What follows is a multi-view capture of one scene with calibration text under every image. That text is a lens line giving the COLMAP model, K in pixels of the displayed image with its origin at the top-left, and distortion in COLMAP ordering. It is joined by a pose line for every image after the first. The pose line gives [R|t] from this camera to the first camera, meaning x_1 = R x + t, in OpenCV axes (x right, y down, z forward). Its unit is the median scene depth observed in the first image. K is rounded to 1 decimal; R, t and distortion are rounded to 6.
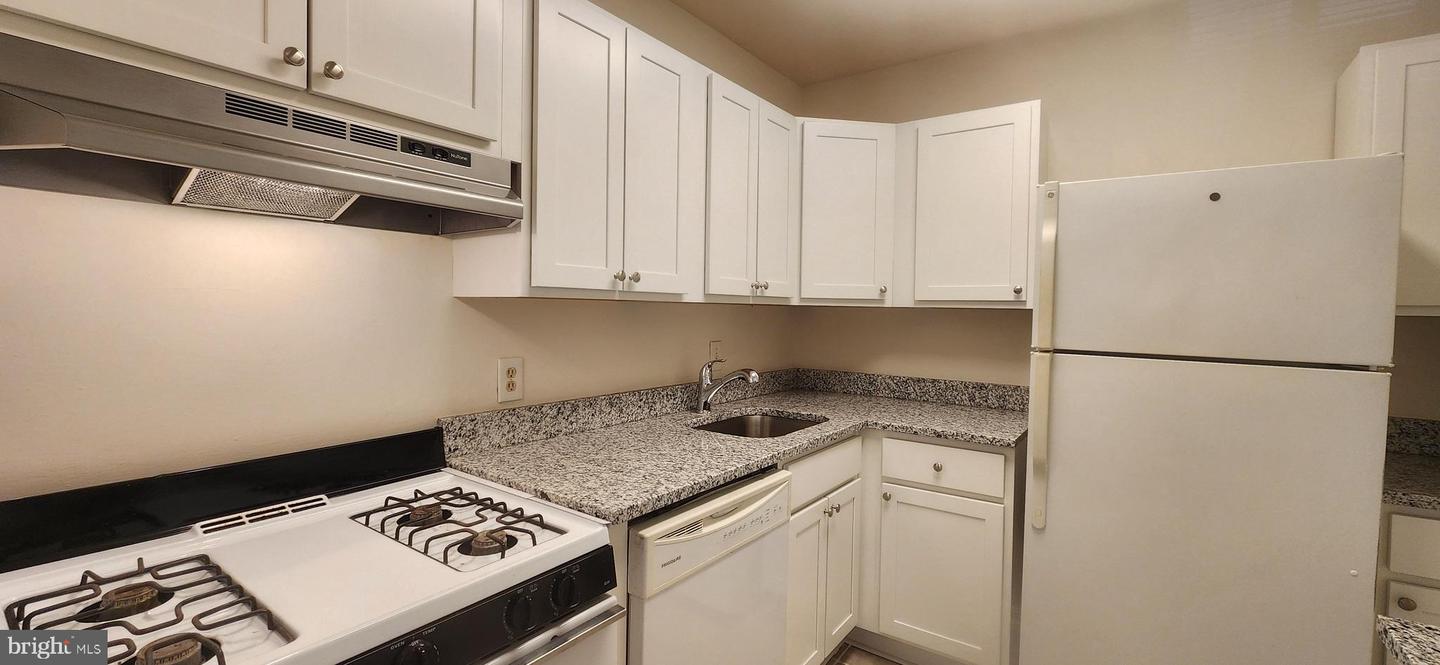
lens RADIAL K [[584.7, 0, 724.1], [0, 584.7, 321.2], [0, 0, 1]] dist [-0.001803, -0.000108]
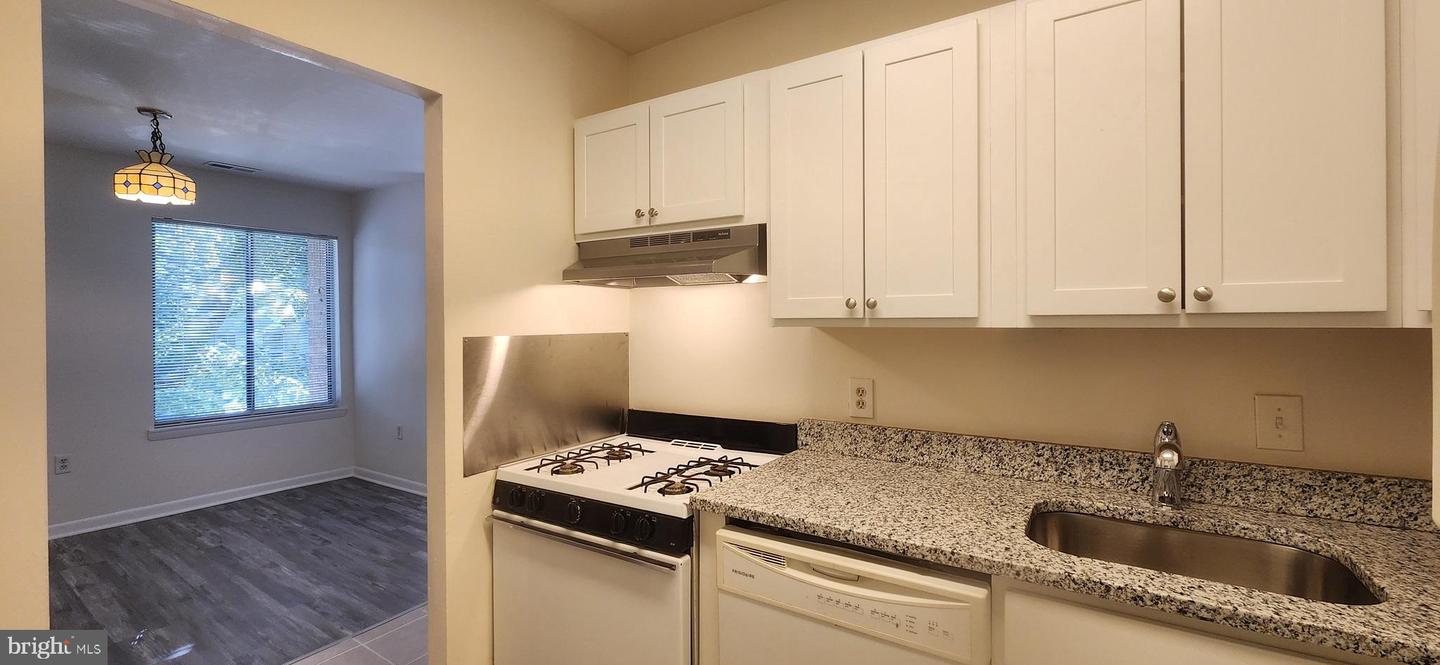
lens RADIAL K [[584.7, 0, 724.1], [0, 584.7, 321.2], [0, 0, 1]] dist [-0.001803, -0.000108]
pose [[0.043510, -0.014034, -0.998954, 0.768040], [-0.015348, 0.999774, -0.014714, -0.028251], [0.998935, 0.015973, 0.043285, 0.708090]]
